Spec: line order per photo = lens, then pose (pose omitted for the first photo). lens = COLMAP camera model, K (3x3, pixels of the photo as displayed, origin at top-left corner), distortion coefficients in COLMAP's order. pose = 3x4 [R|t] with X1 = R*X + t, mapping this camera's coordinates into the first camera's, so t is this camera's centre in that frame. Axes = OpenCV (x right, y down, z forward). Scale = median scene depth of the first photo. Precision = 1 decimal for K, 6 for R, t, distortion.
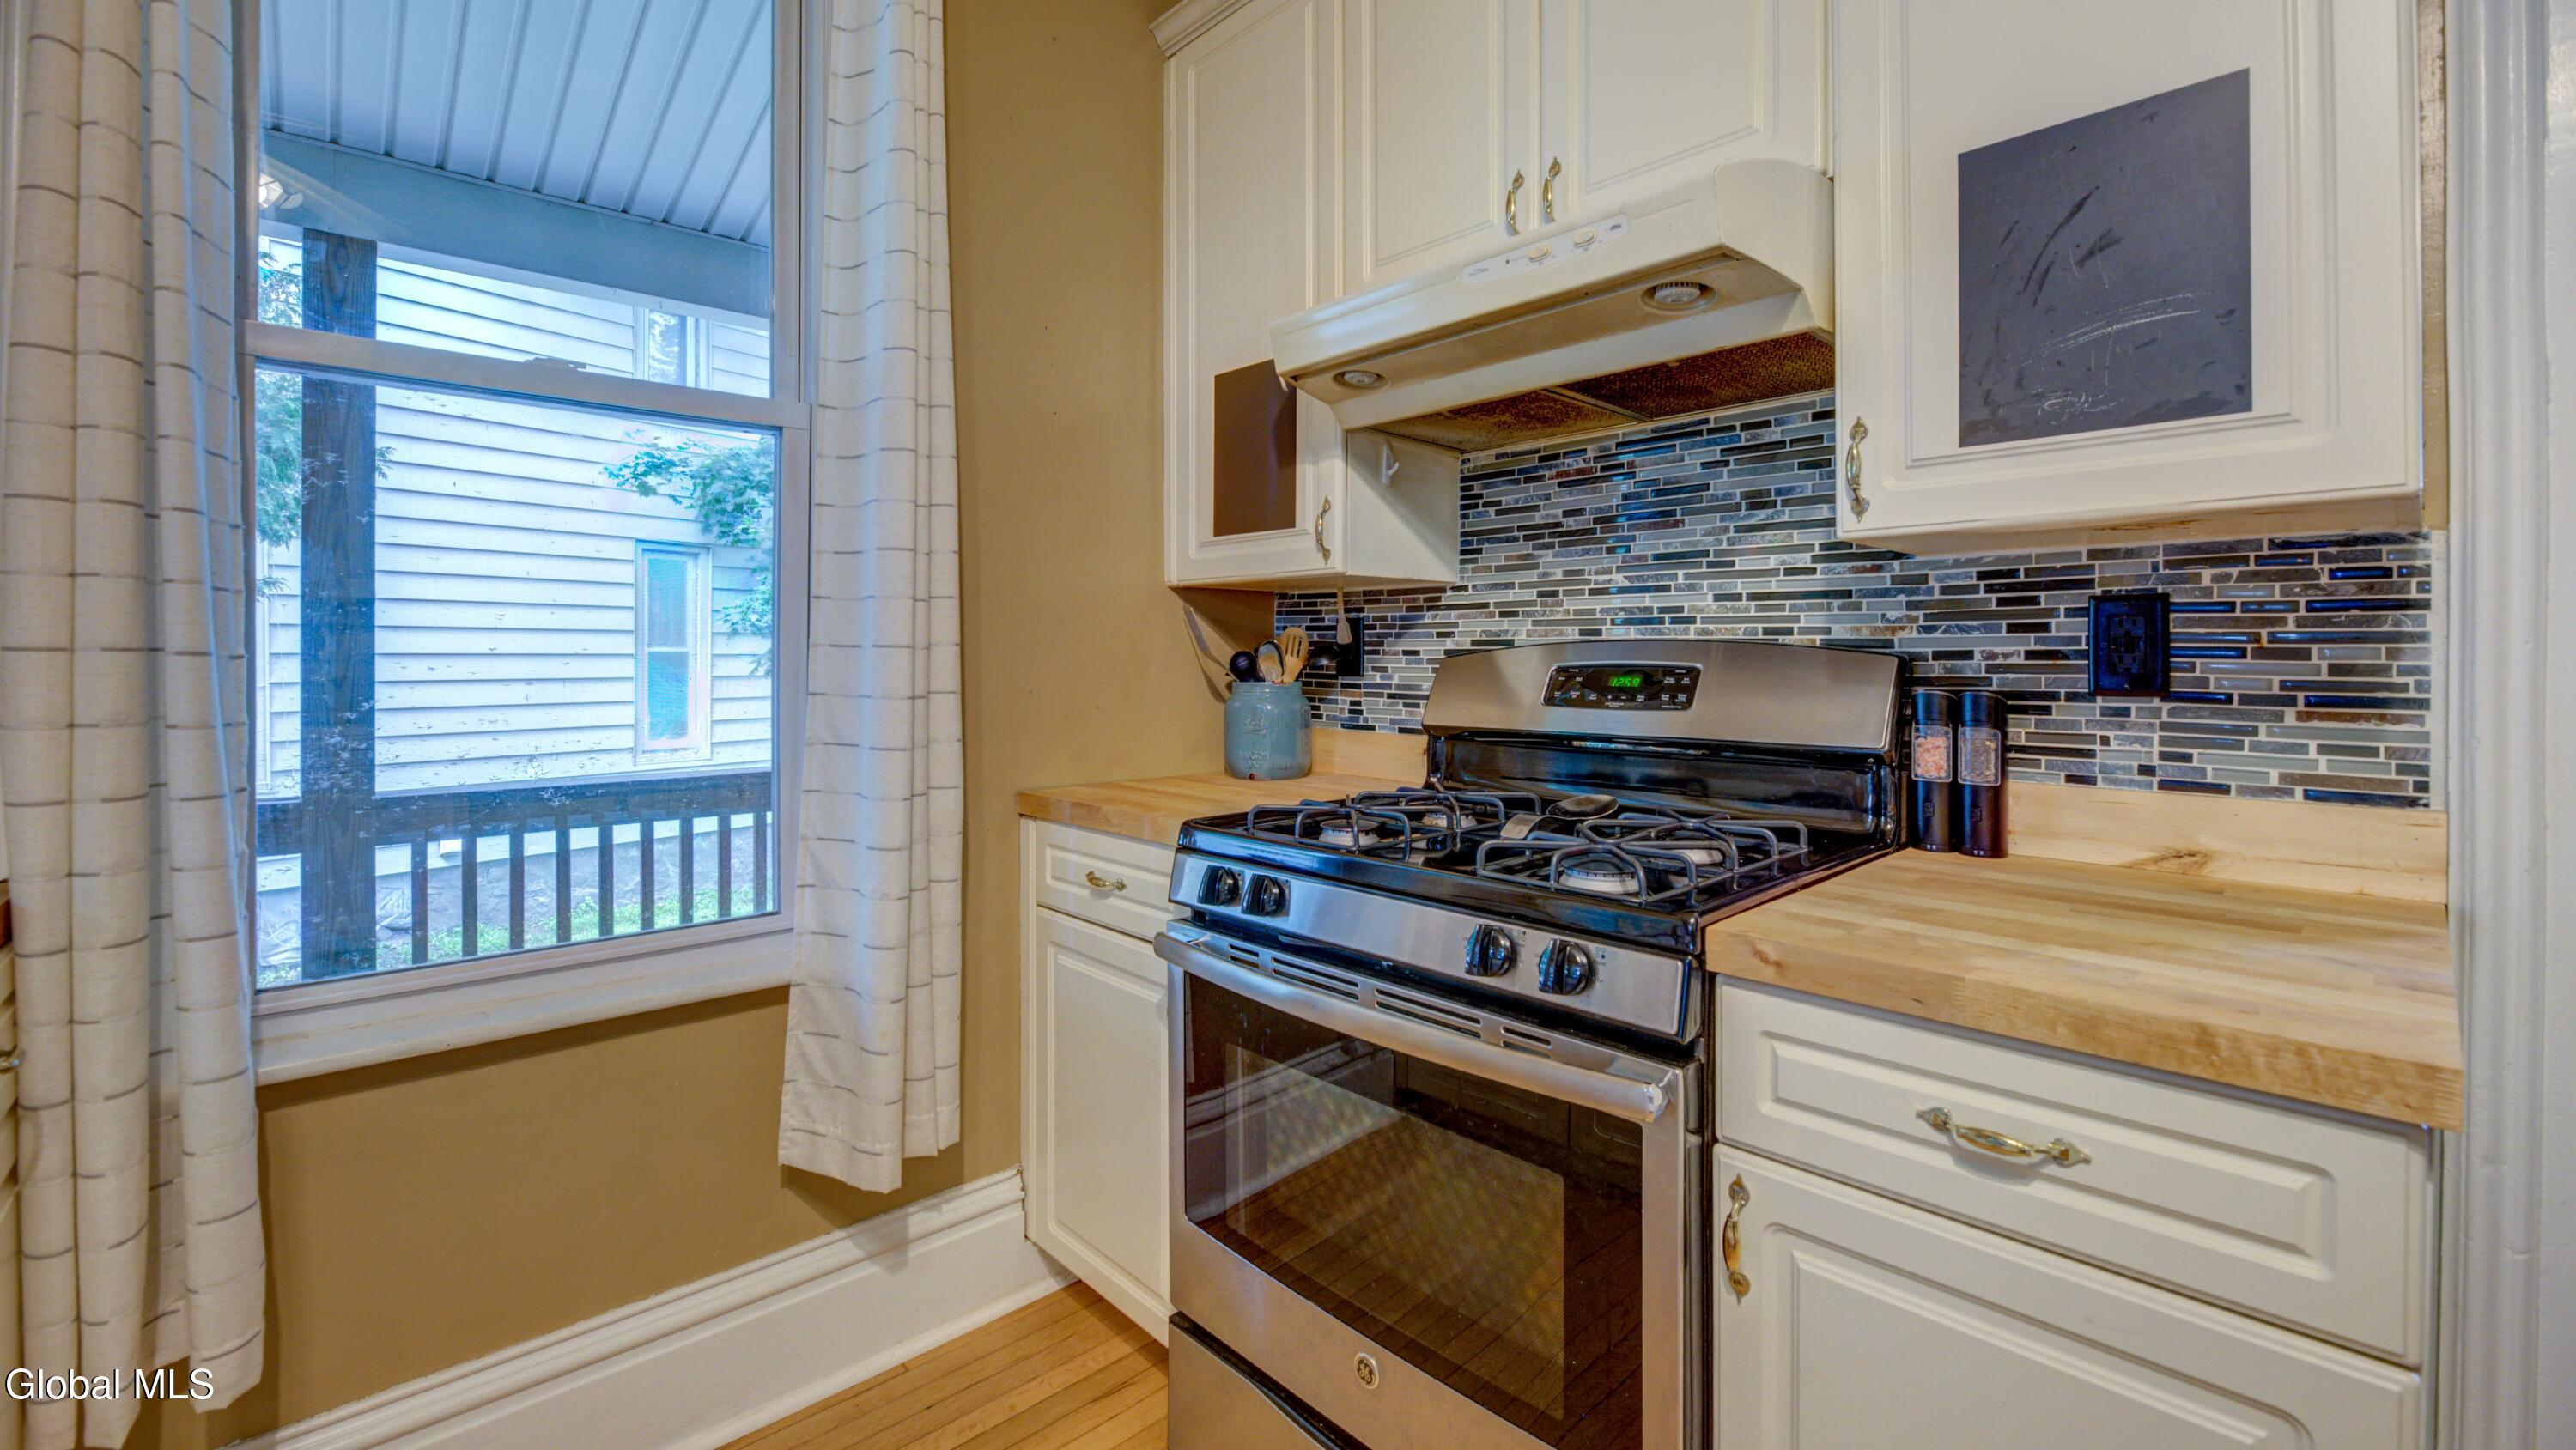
lens RADIAL K [[1066.8, 0, 1275.1], [0, 1066.8, 670.0], [0, 0, 1]] dist [-0.001102, -0.000279]
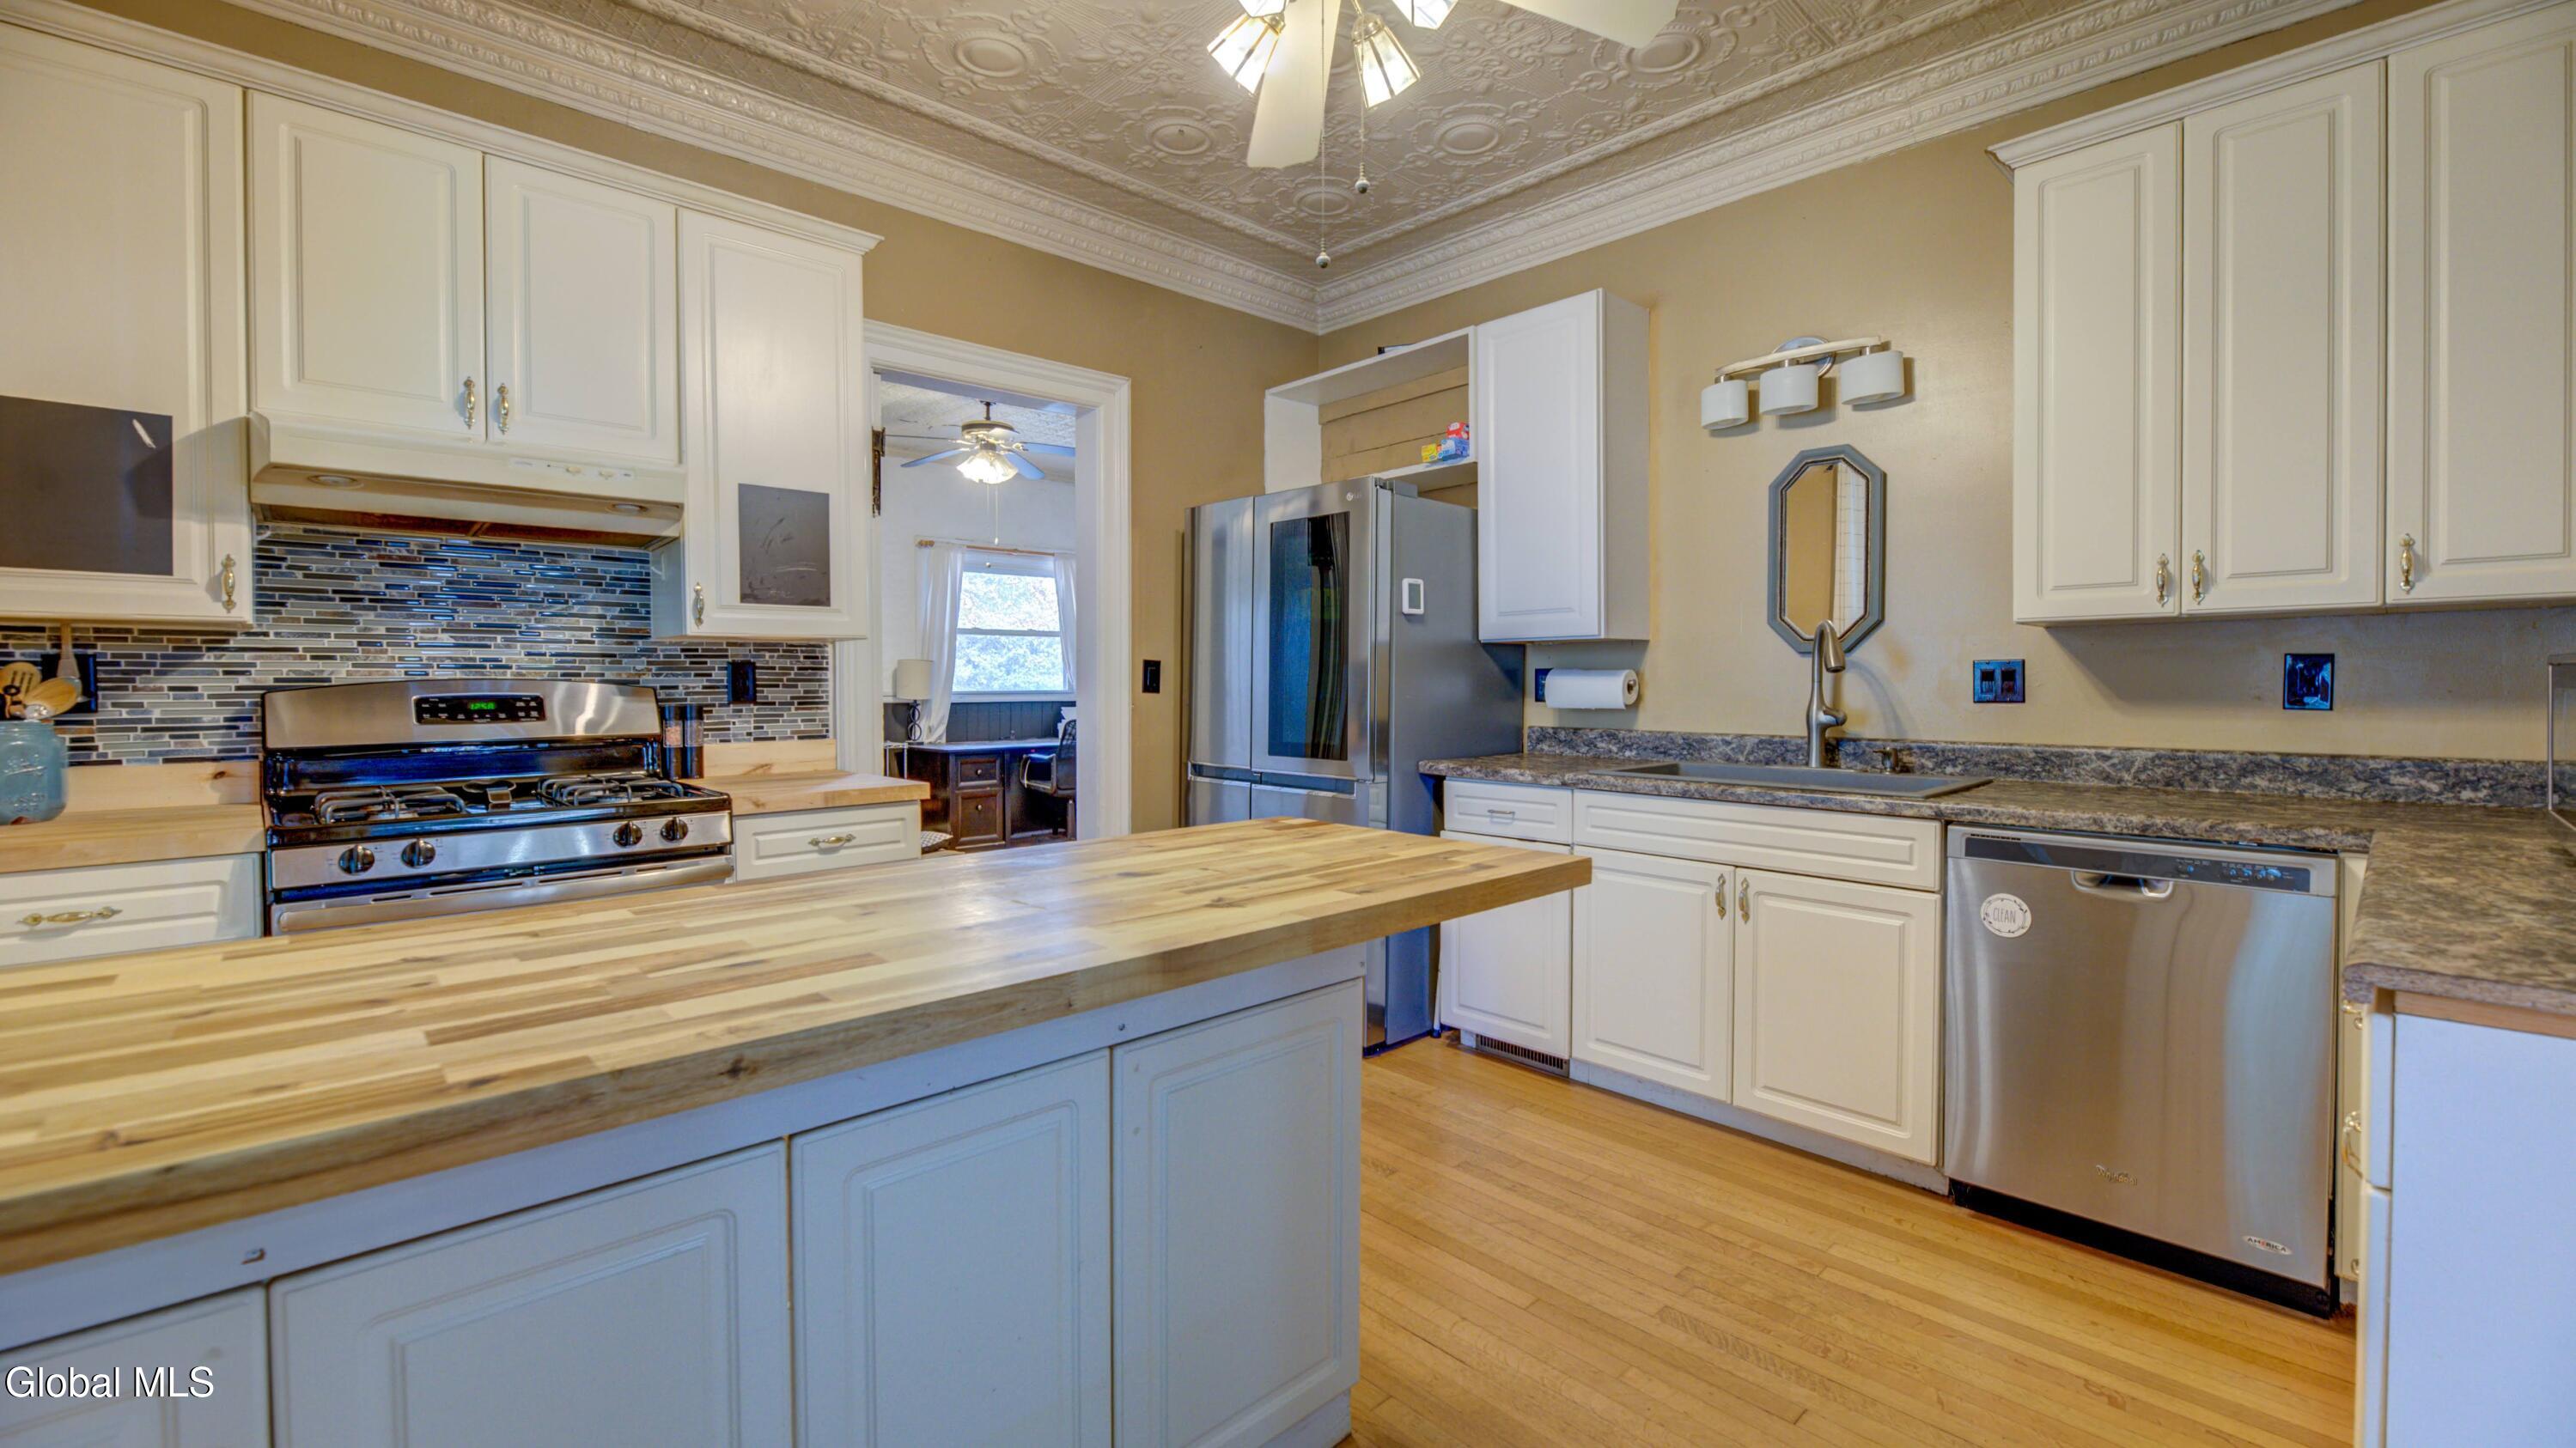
lens RADIAL K [[1066.8, 0, 1275.1], [0, 1066.8, 669.0], [0, 0, 1]] dist [-0.001102, -0.000279]
pose [[-0.012331, 0.011408, 0.999859, -1.251861], [0.019012, 0.999757, -0.011173, -0.003637], [-0.999743, 0.018871, -0.012545, -0.137749]]
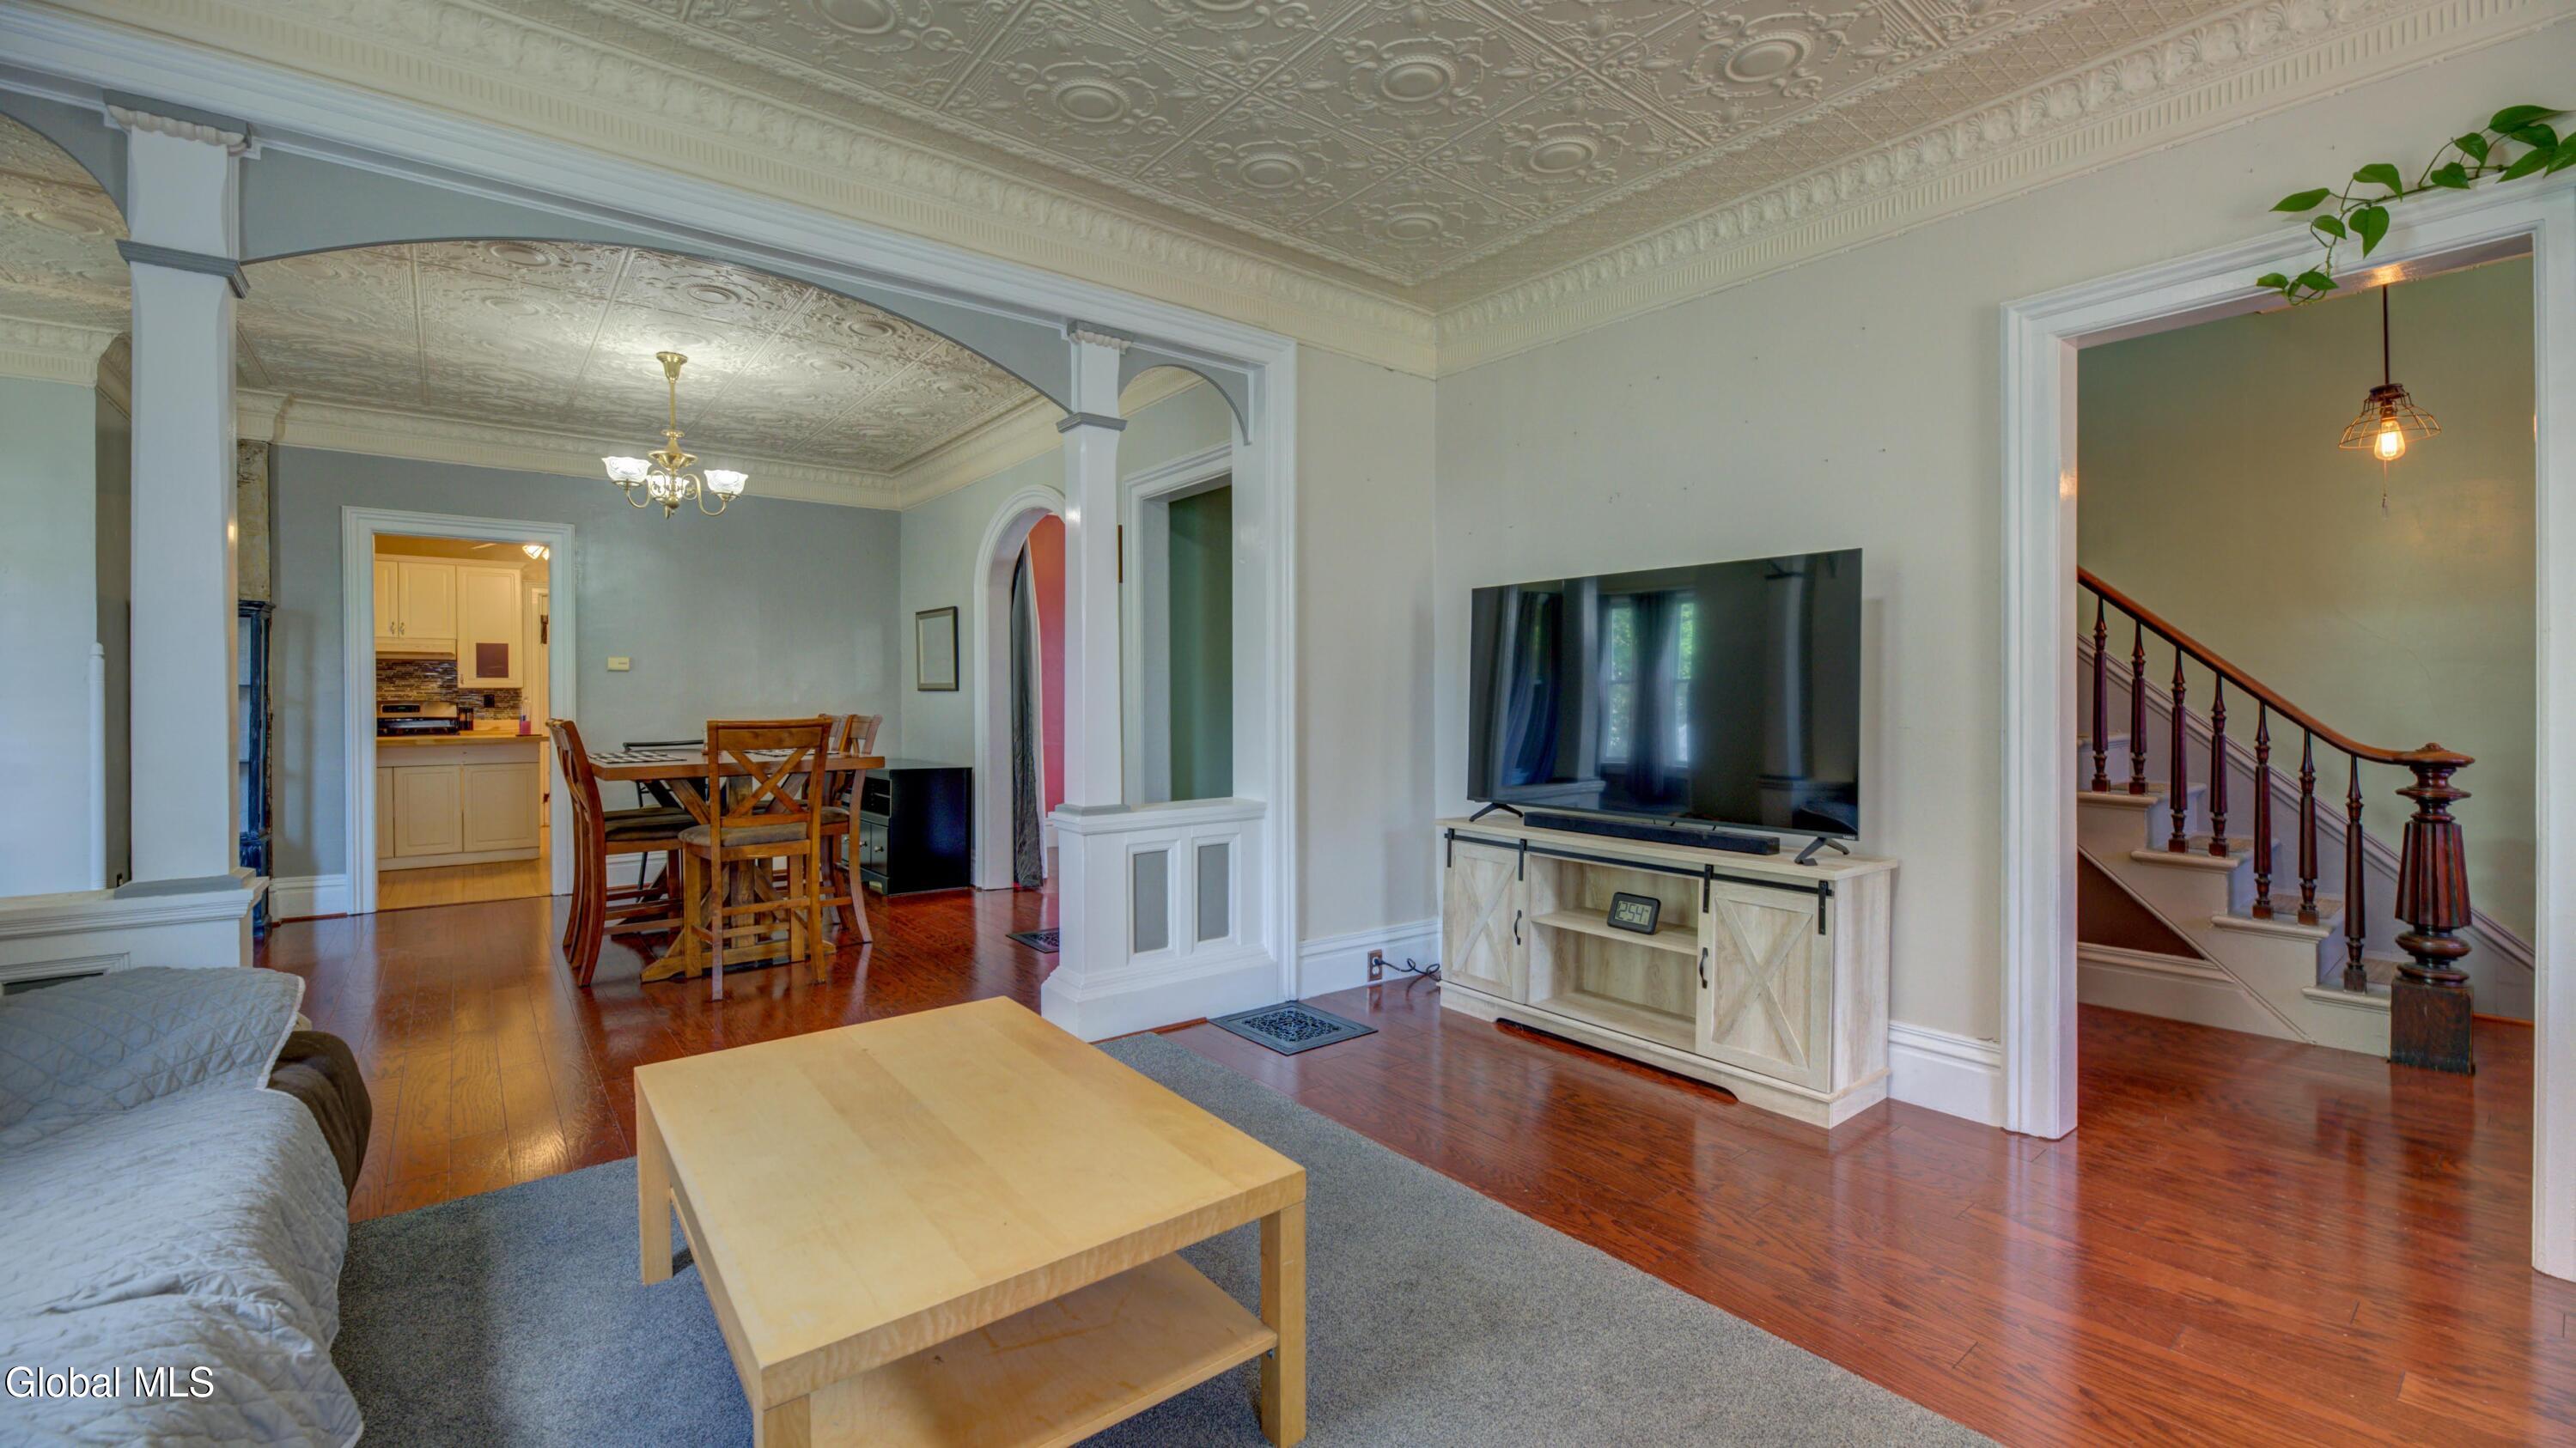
lens RADIAL K [[1047.5, 0, 1294.6], [0, 1047.5, 697.6], [0, 0, 1]] dist [-0.000112, -0.000051]
pose [[0.065568, 0.002042, 0.997846, -4.889626], [0.017057, 0.999850, -0.003167, 0.055032], [-0.997702, 0.017228, 0.065524, -4.071102]]
